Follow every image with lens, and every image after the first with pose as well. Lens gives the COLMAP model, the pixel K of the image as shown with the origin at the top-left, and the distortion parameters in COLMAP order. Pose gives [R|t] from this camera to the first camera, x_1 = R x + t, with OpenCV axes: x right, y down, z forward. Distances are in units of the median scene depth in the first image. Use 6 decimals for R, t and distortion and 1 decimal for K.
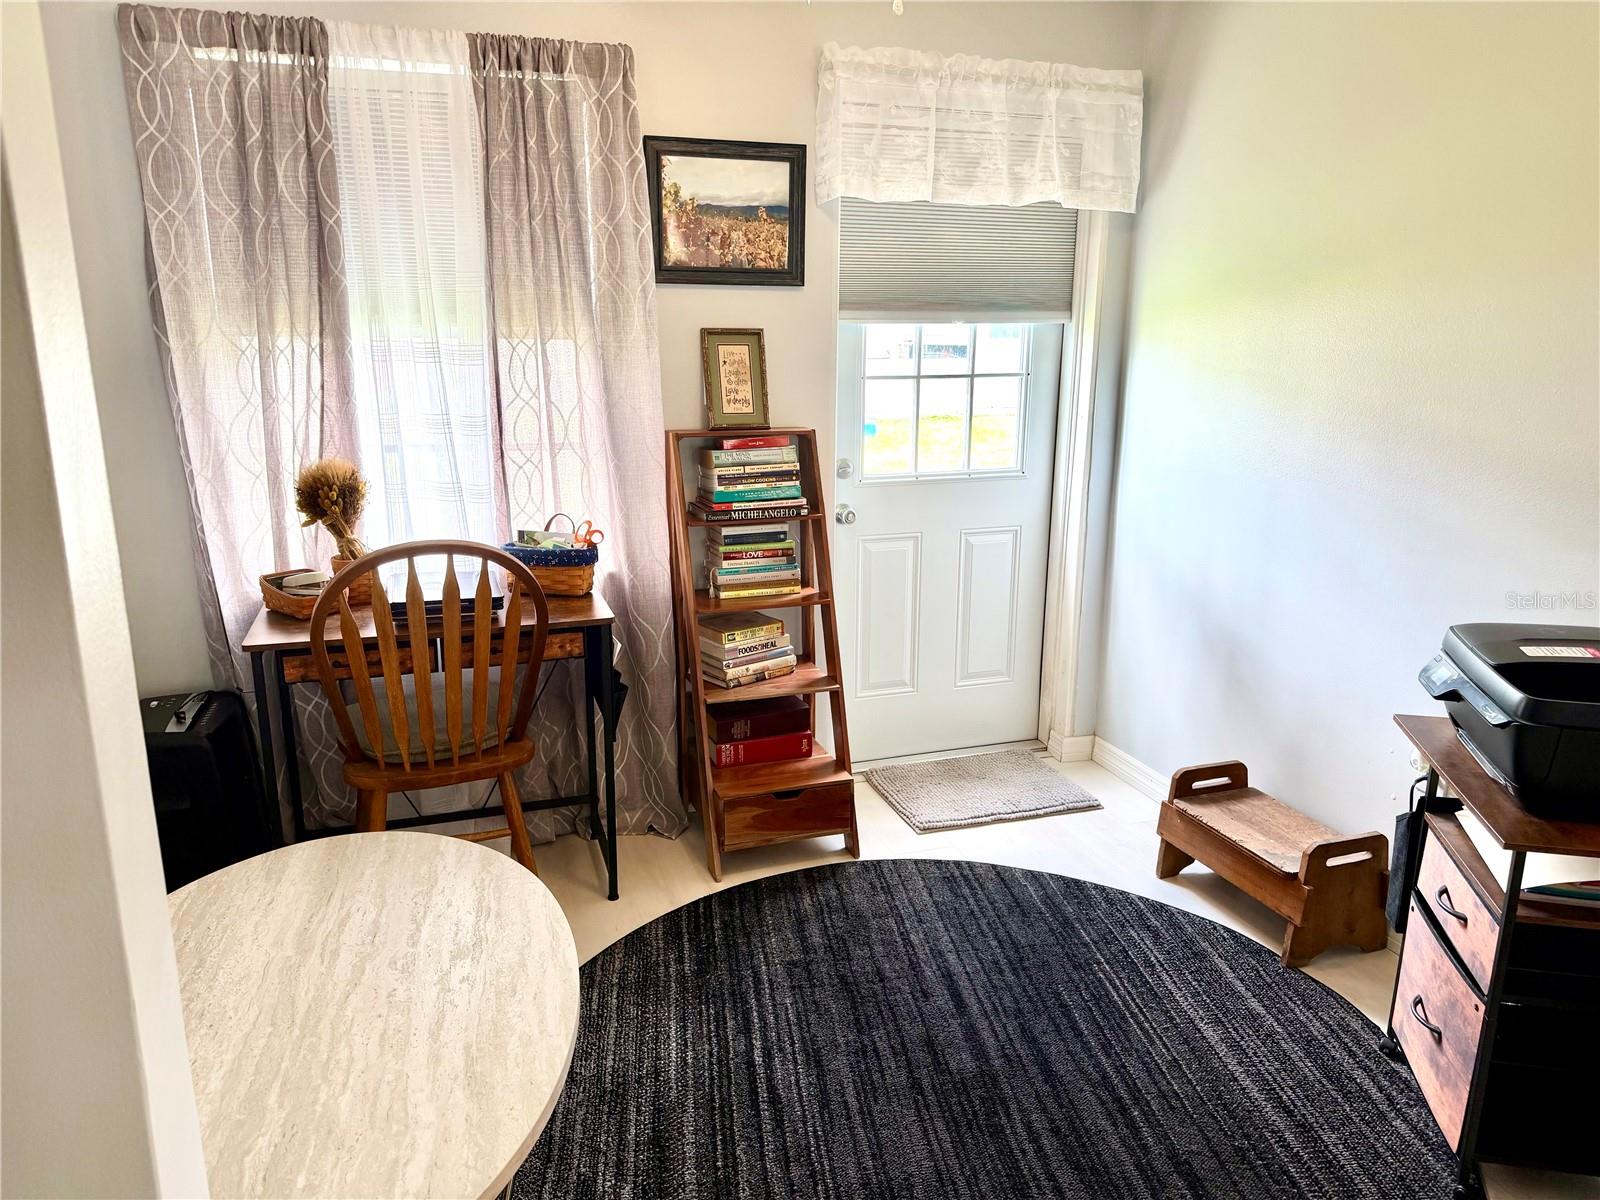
lens RADIAL K [[1150.7, 0, 800.0], [0, 1150.7, 600.0], [0, 0, 1]] dist [0.128867, -0.198798]
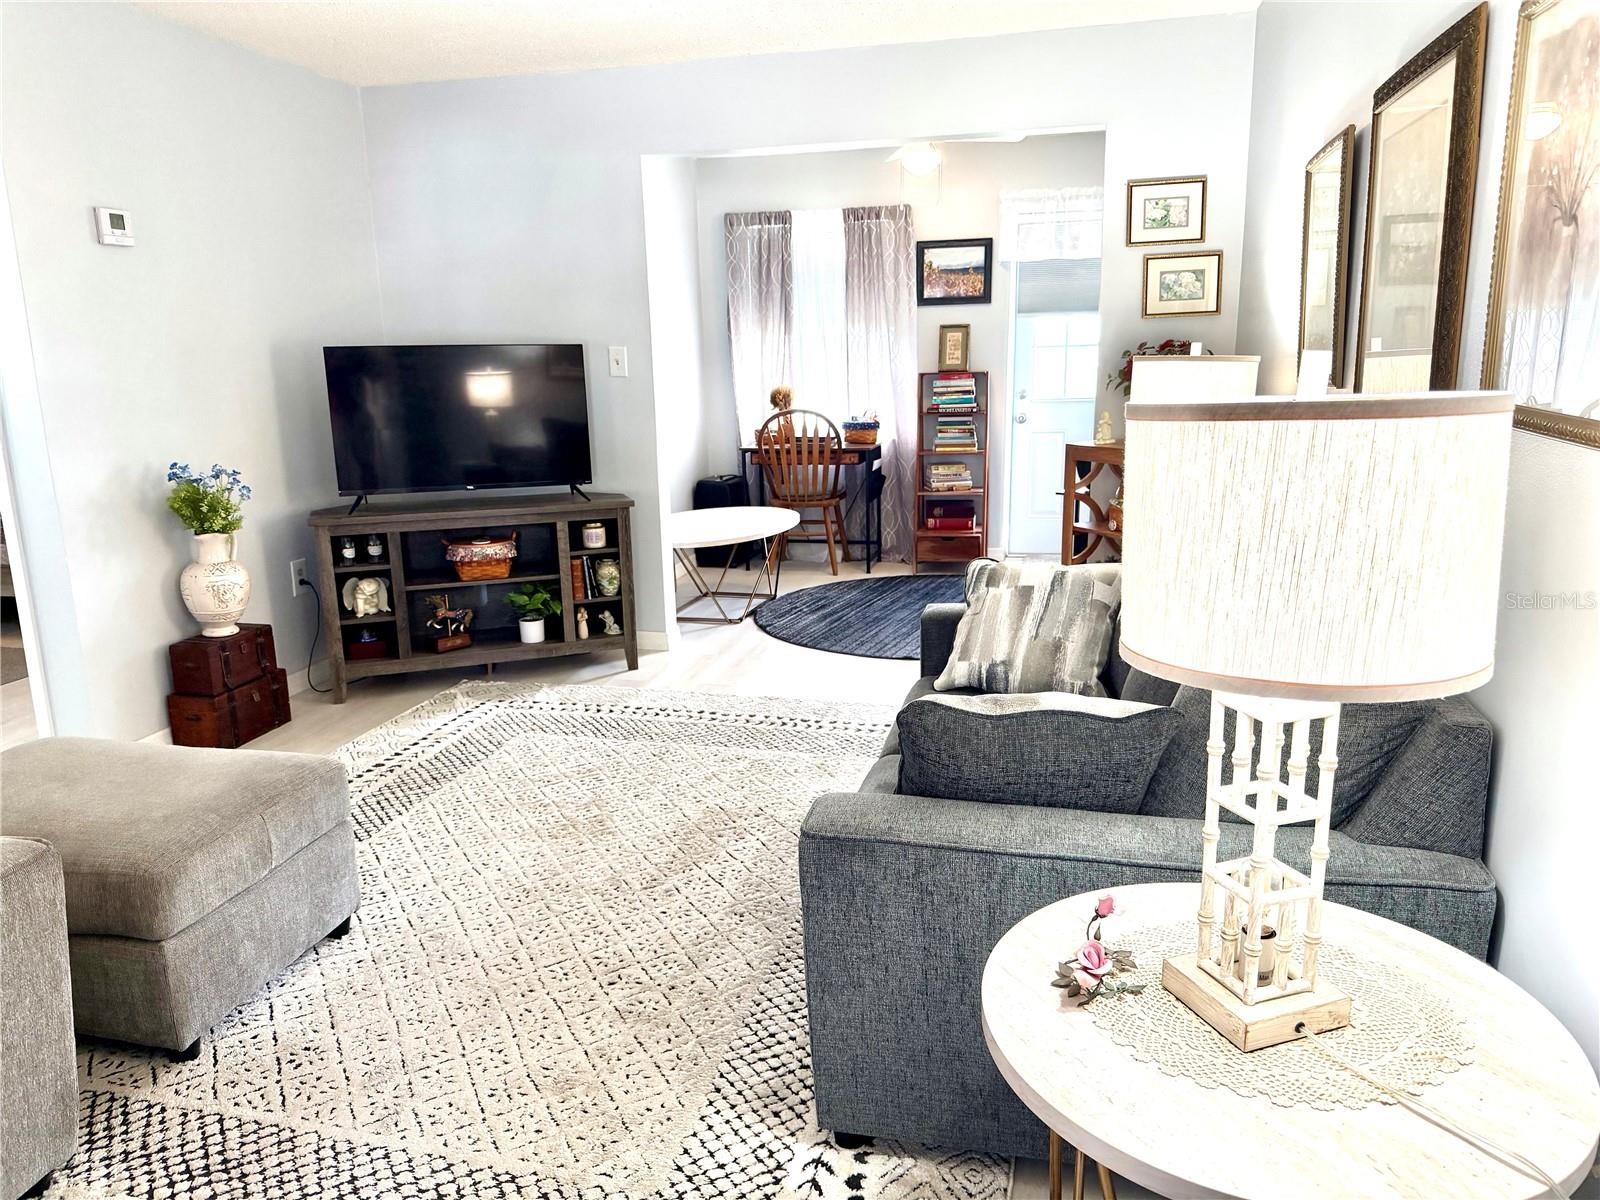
lens RADIAL K [[1150.7, 0, 800.0], [0, 1150.7, 600.0], [0, 0, 1]] dist [0.128867, -0.198798]
pose [[0.838124, 0.091800, -0.537700, 0.914457], [-0.105913, 0.994364, 0.004677, 0.296160], [0.535099, 0.053029, 0.843123, -0.947998]]
